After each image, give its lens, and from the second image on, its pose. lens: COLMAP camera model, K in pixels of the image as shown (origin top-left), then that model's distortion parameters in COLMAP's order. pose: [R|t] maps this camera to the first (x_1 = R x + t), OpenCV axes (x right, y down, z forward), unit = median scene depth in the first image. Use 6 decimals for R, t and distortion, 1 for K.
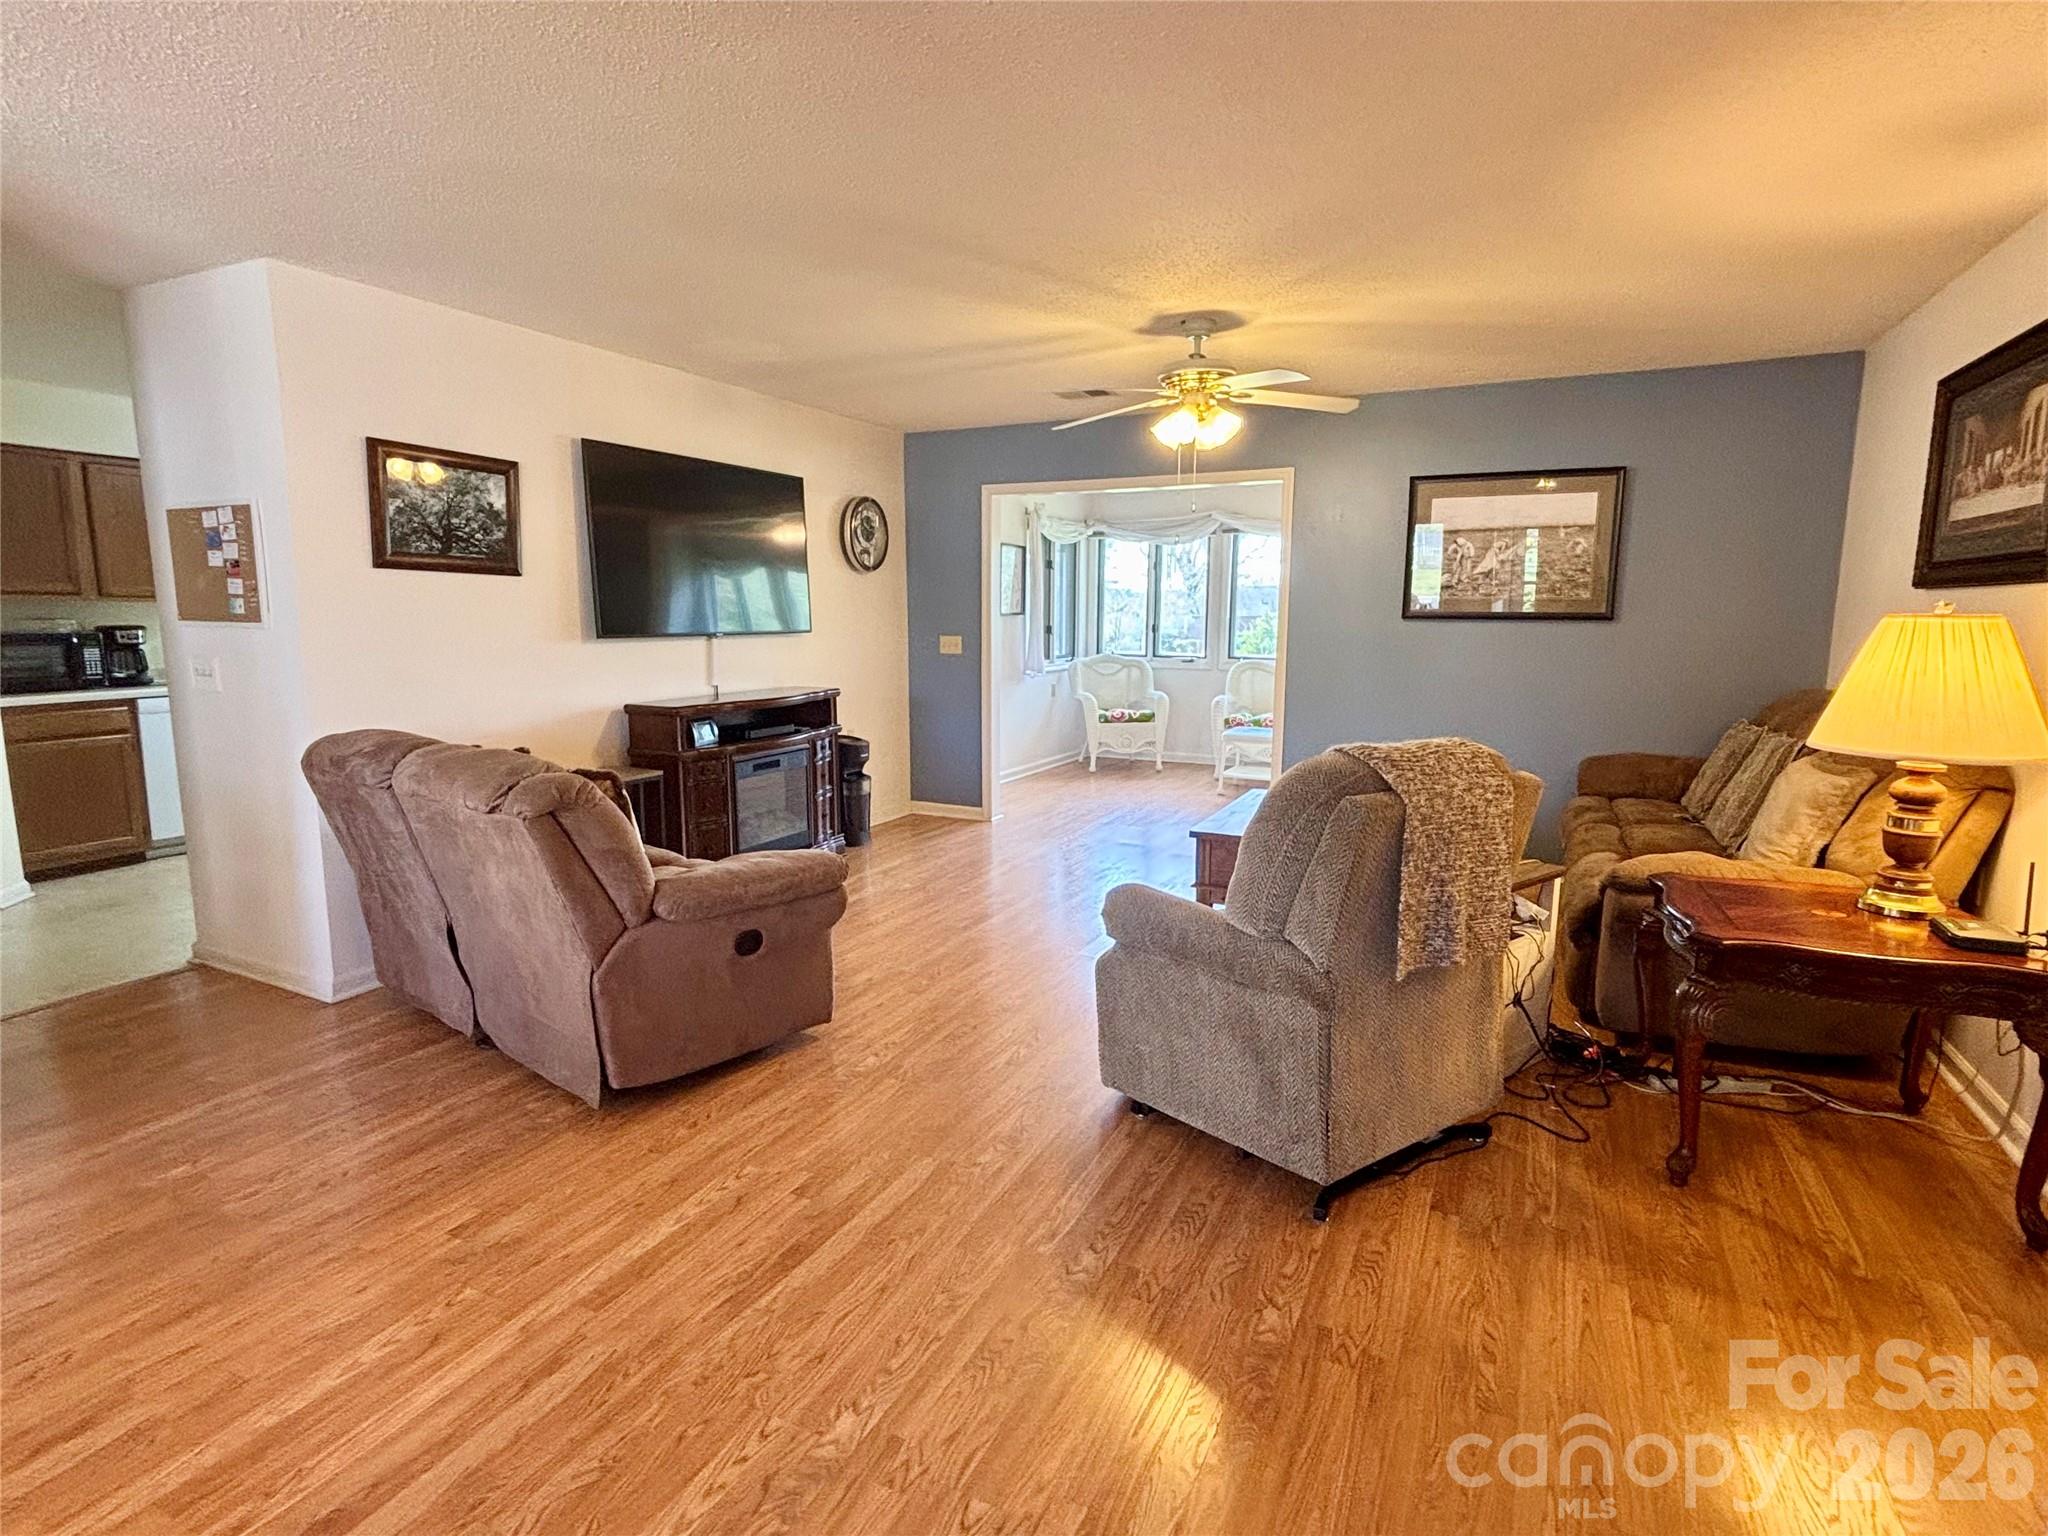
lens RADIAL K [[1022.3, 0, 1017.6], [0, 1022.3, 767.6], [0, 0, 1]] dist [0.005601, -0.002232]
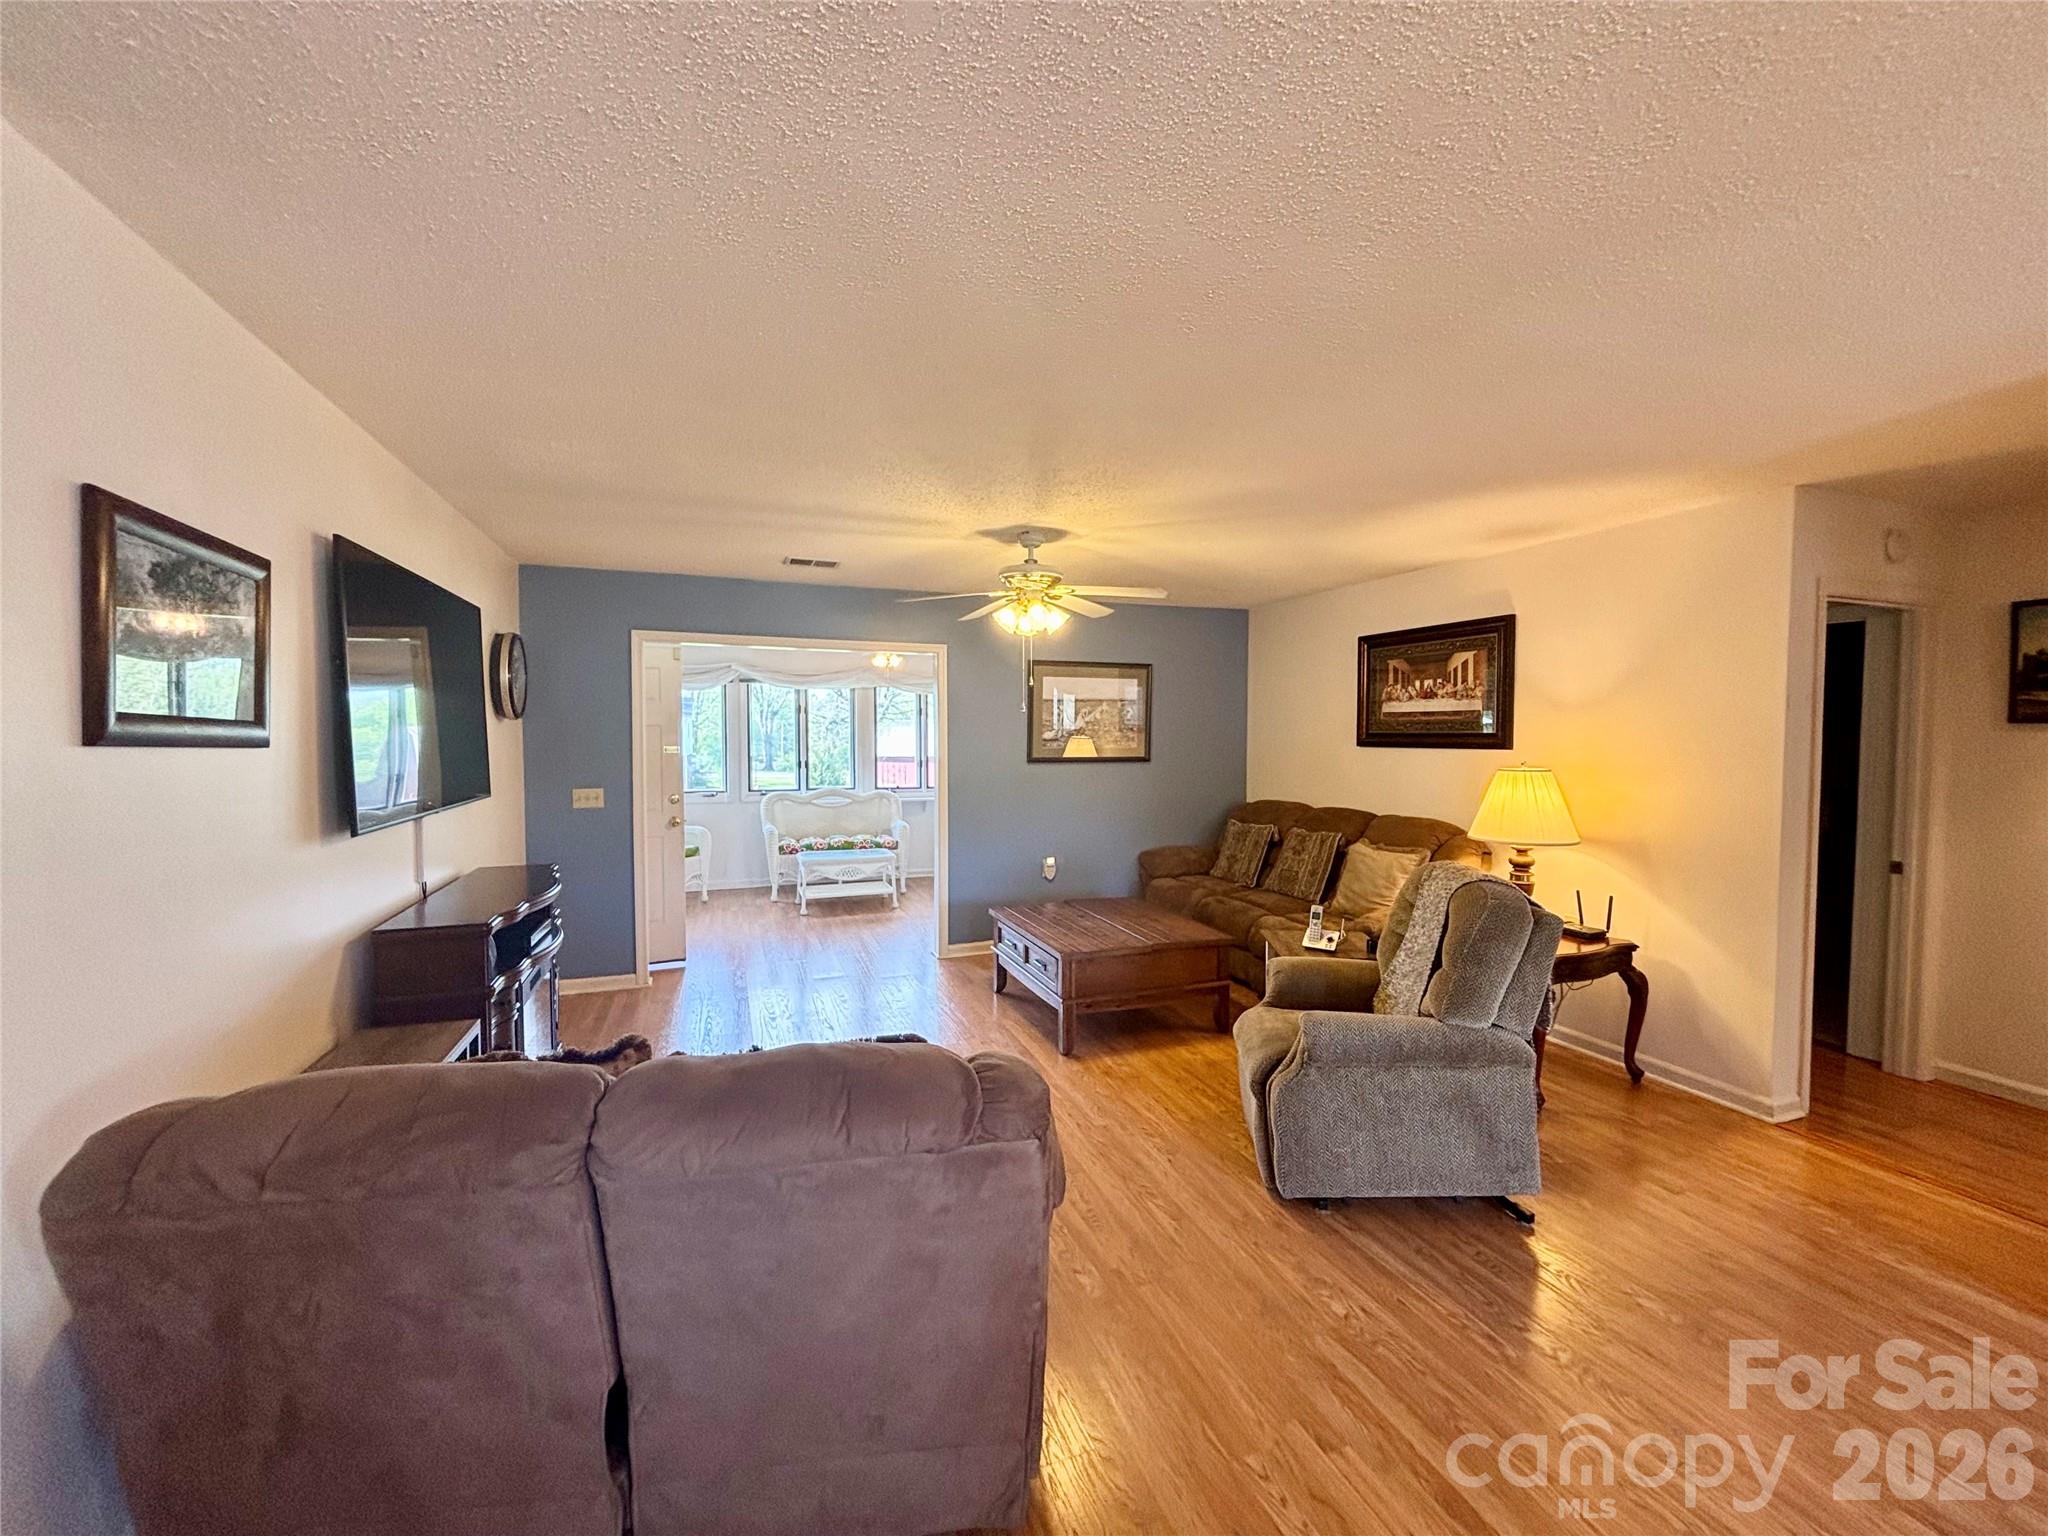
lens RADIAL K [[821.0, 0, 1014.3], [0, 821.0, 769.2], [0, 0, 1]] dist [0.005657, -0.000561]
pose [[0.693131, -0.033643, 0.720026, -0.450624], [0.111312, 0.991923, -0.060807, -0.081745], [-0.712165, 0.122295, 0.691278, 0.306733]]
